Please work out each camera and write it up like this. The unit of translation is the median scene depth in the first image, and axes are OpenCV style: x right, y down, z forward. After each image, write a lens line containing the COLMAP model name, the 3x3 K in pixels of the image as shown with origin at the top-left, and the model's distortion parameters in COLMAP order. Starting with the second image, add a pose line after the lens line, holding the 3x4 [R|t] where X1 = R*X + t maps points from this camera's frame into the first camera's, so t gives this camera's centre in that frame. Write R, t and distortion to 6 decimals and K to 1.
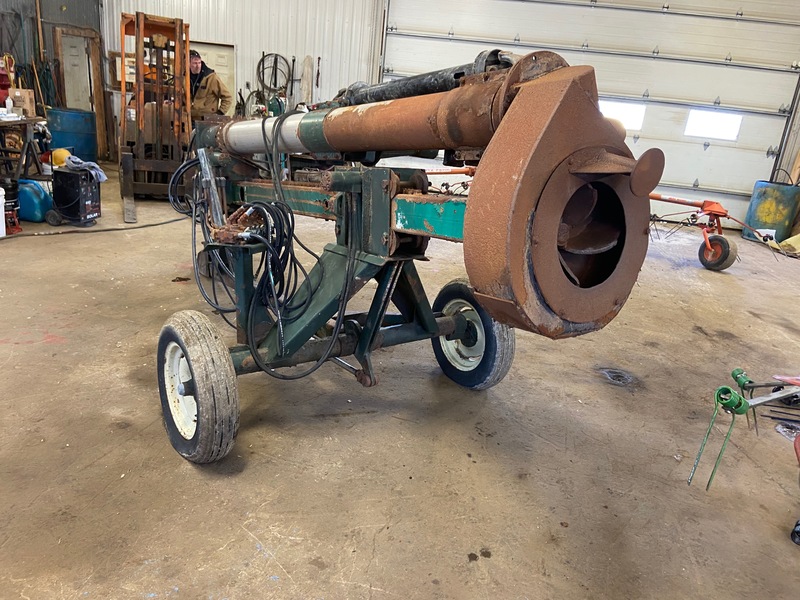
lens RADIAL K [[607.6, 0, 401.1], [0, 607.6, 283.4], [0, 0, 1]] dist [0.147205, -0.198656]
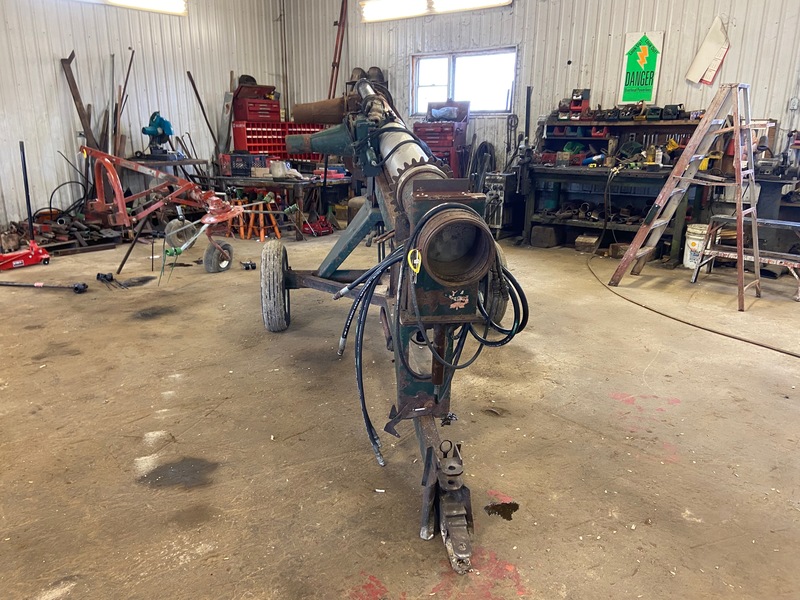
lens RADIAL K [[599.9, 0, 397.9], [0, 599.9, 297.4], [0, 0, 1]] dist [0.130144, -0.165578]
pose [[-0.890028, -0.228394, 0.394571, -0.571575], [0.040397, 0.822553, 0.567252, -0.561136], [-0.454113, 0.520810, -0.722868, 1.708770]]
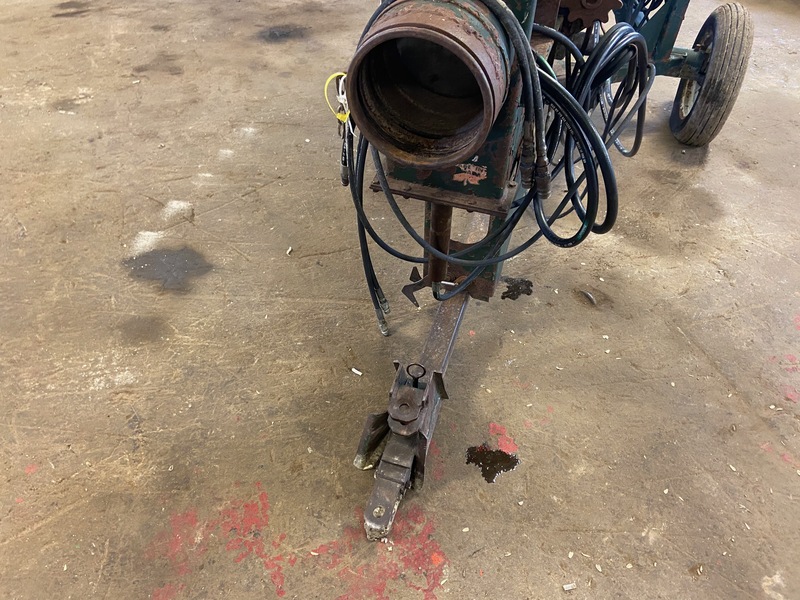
lens RADIAL K [[599.9, 0, 397.9], [0, 599.9, 297.4], [0, 0, 1]] dist [0.130144, -0.165578]
pose [[-0.603645, -0.623156, 0.497282, -0.574711], [0.142580, 0.529307, 0.836364, -0.463558], [-0.784400, 0.575769, -0.230664, 1.399628]]
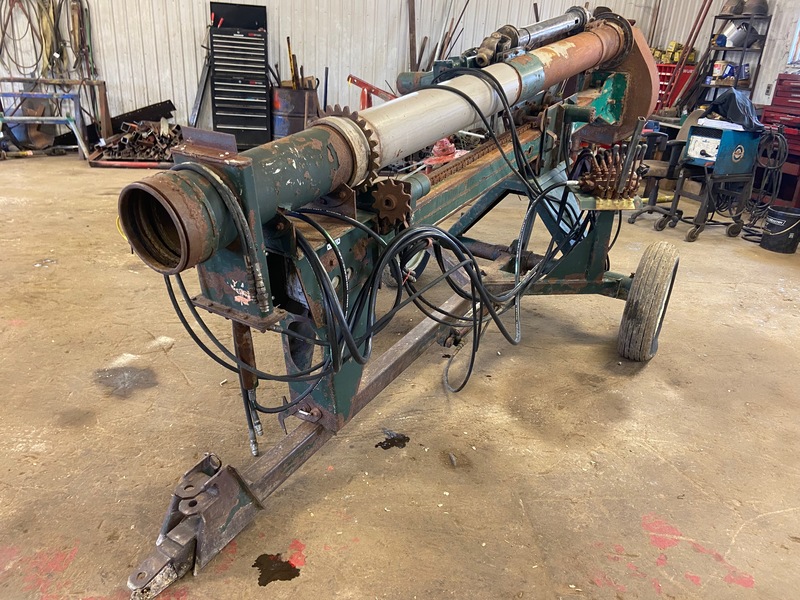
lens RADIAL K [[599.9, 0, 397.9], [0, 599.9, 297.4], [0, 0, 1]] dist [0.130144, -0.165578]
pose [[-0.384594, -0.467394, 0.796009, -0.804062], [0.184848, 0.805872, 0.562495, -0.453833], [-0.904389, 0.363473, -0.223537, 1.249704]]
